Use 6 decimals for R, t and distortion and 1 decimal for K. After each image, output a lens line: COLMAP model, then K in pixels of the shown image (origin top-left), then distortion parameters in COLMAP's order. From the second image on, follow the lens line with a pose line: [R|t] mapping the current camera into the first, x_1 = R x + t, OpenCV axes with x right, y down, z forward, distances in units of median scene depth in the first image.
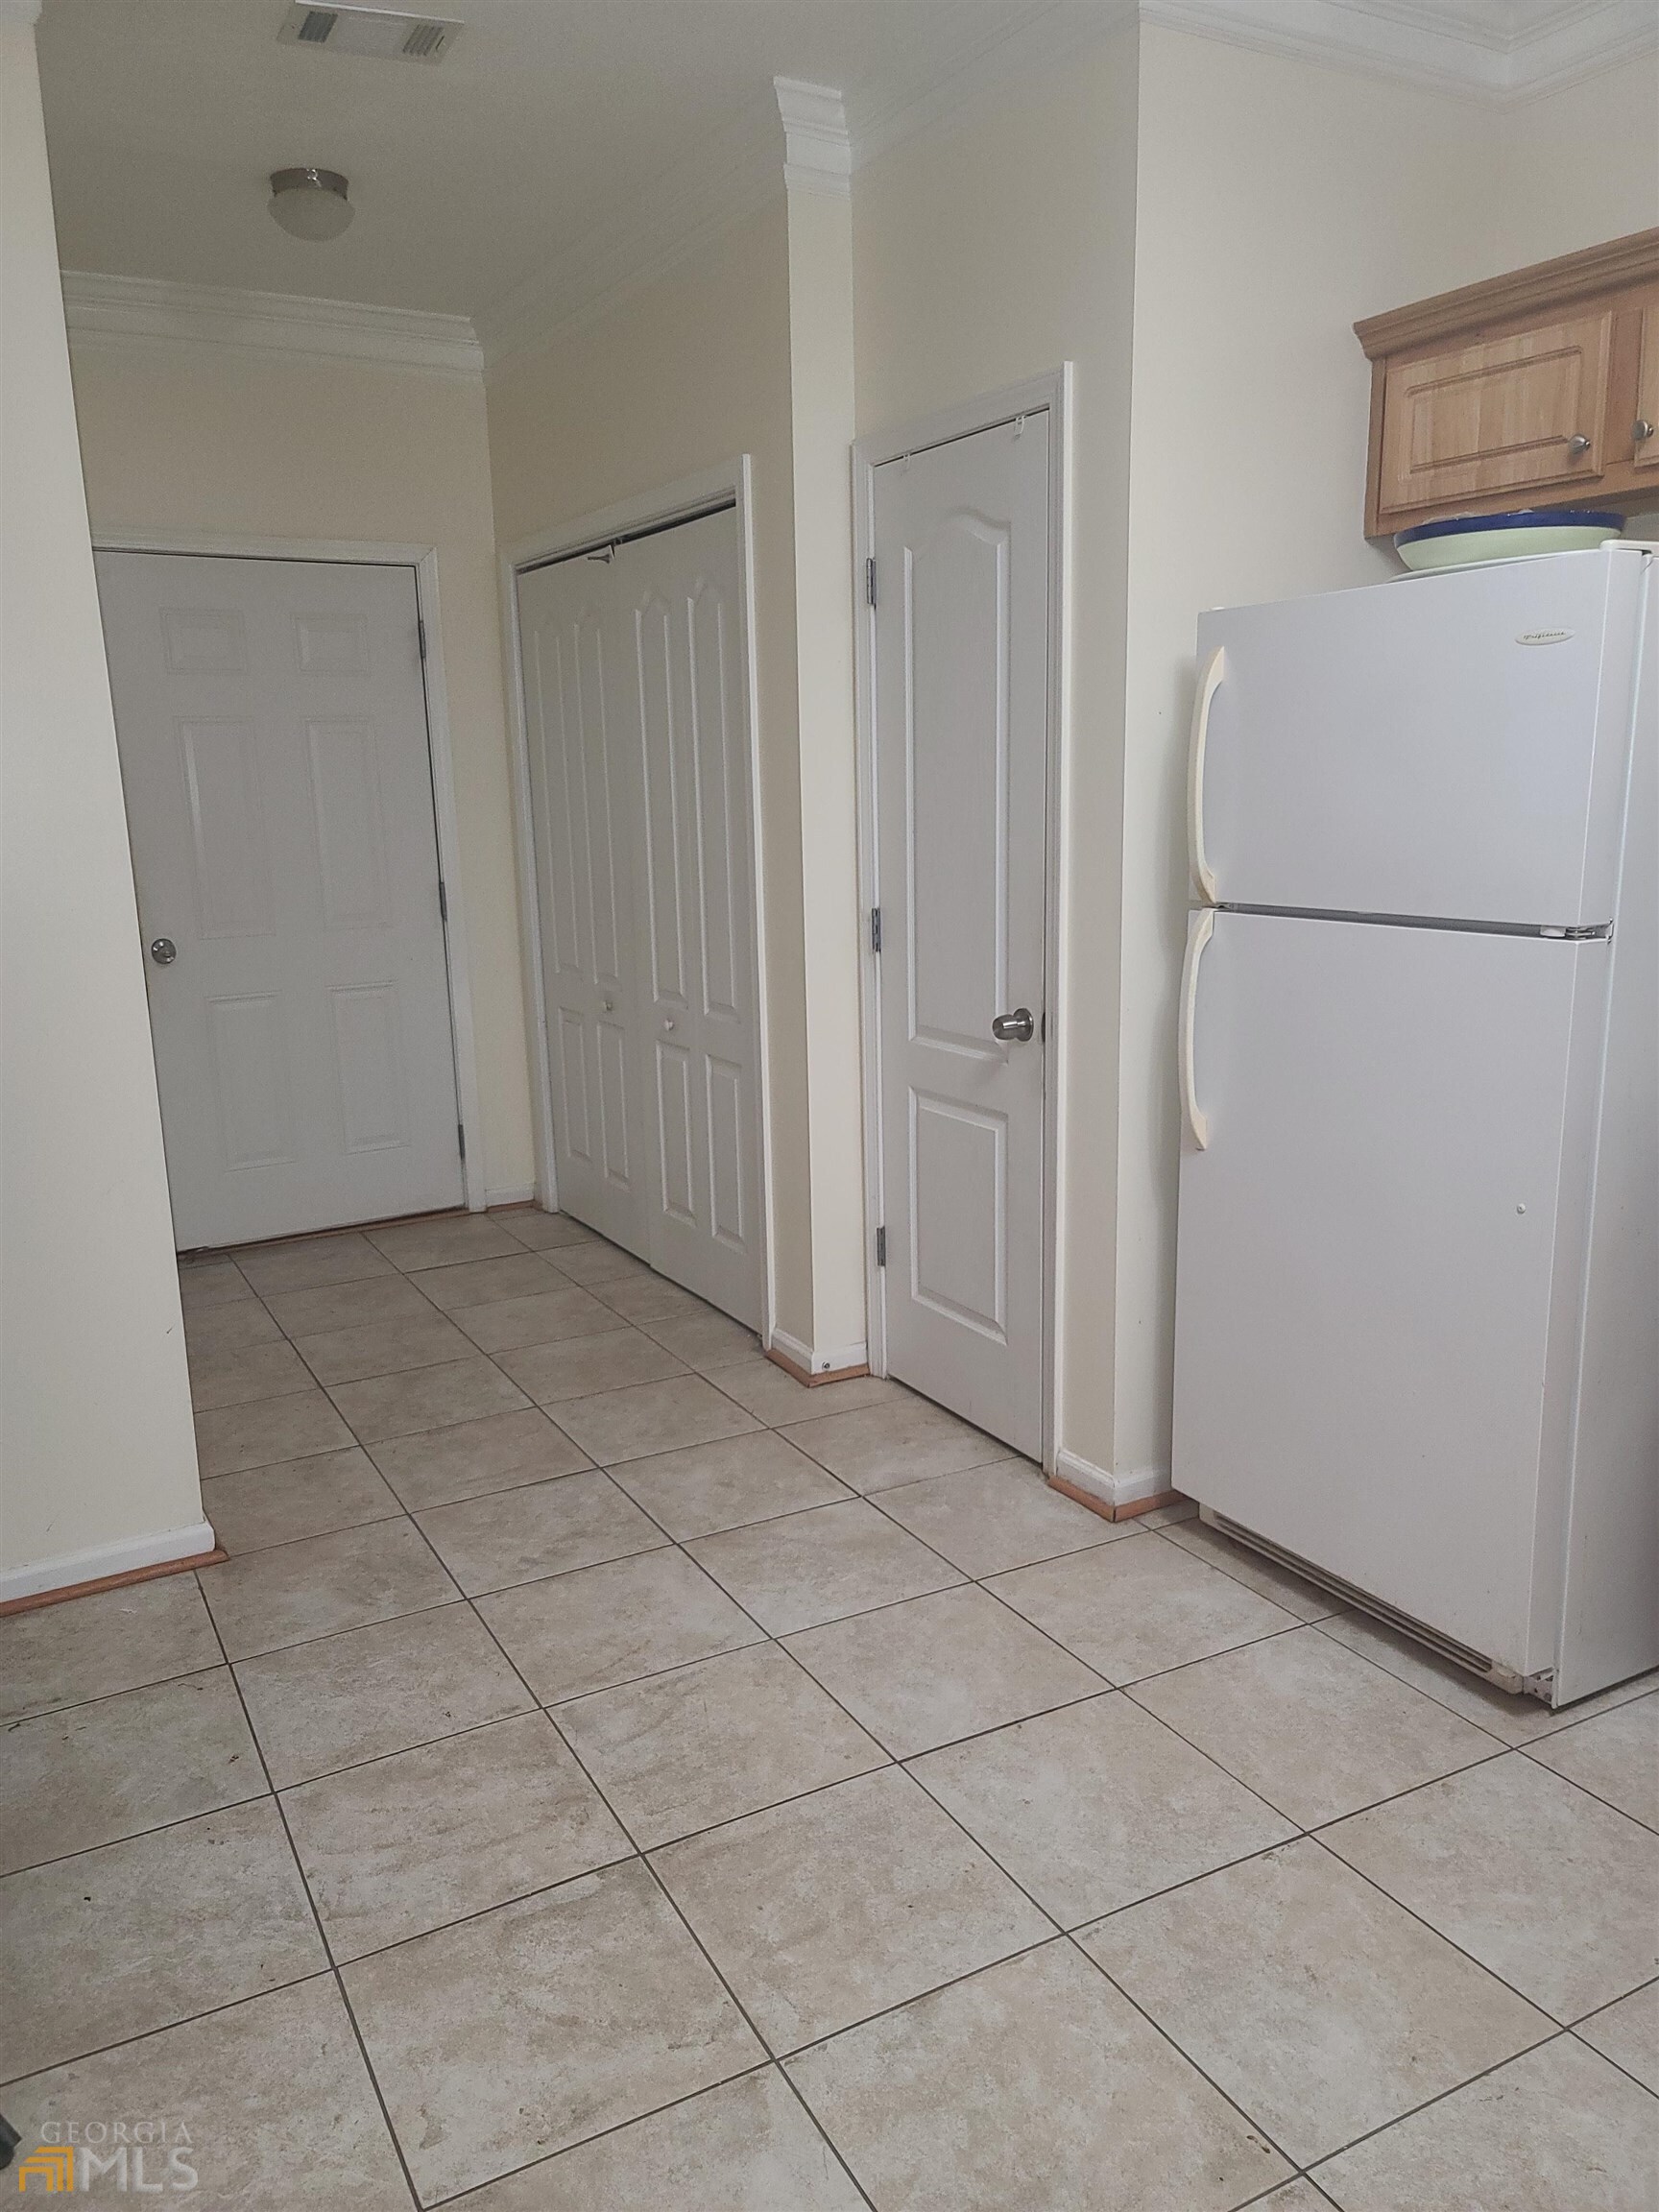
lens RADIAL K [[1623.6, 0, 823.7], [0, 1623.6, 1104.0], [0, 0, 1]] dist [0.068313, -0.024409]
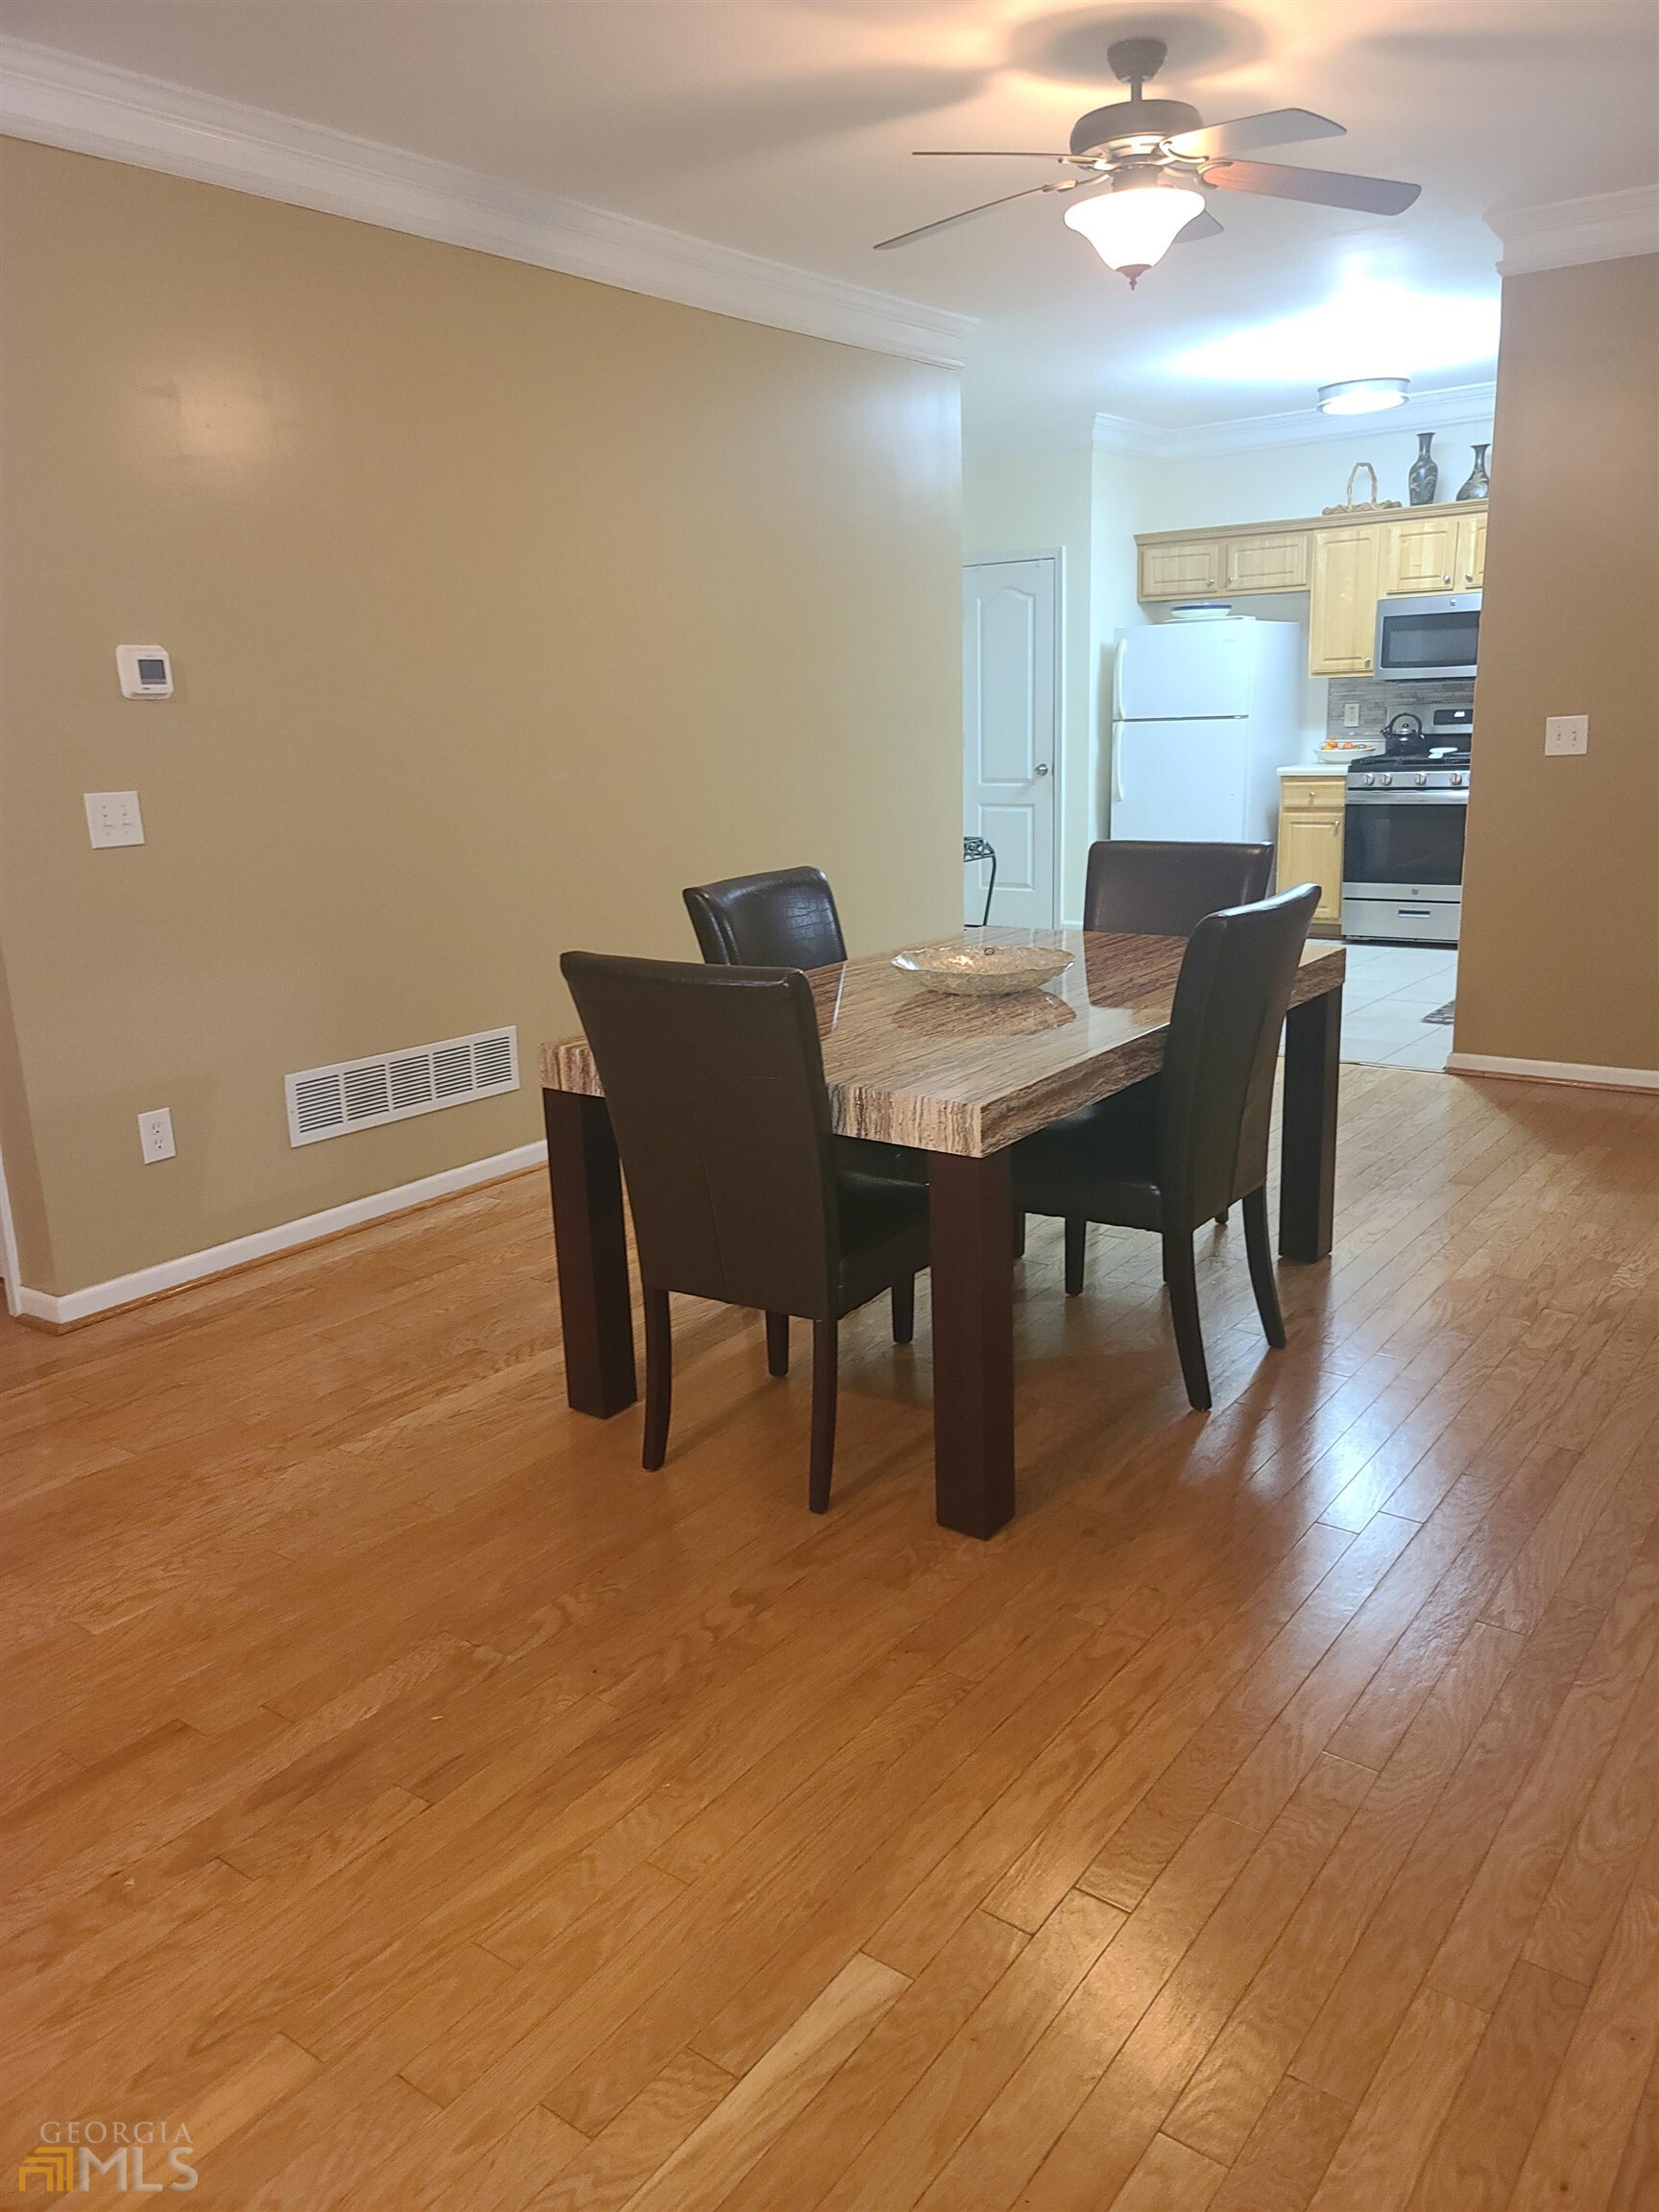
lens RADIAL K [[1623.6, 0, 823.7], [0, 1623.6, 1104.0], [0, 0, 1]] dist [0.068313, -0.024409]
pose [[0.898282, -0.113204, 0.424587, -1.672633], [0.100379, 0.993561, 0.052537, 0.383903], [-0.427800, -0.004573, 0.903862, -1.585659]]
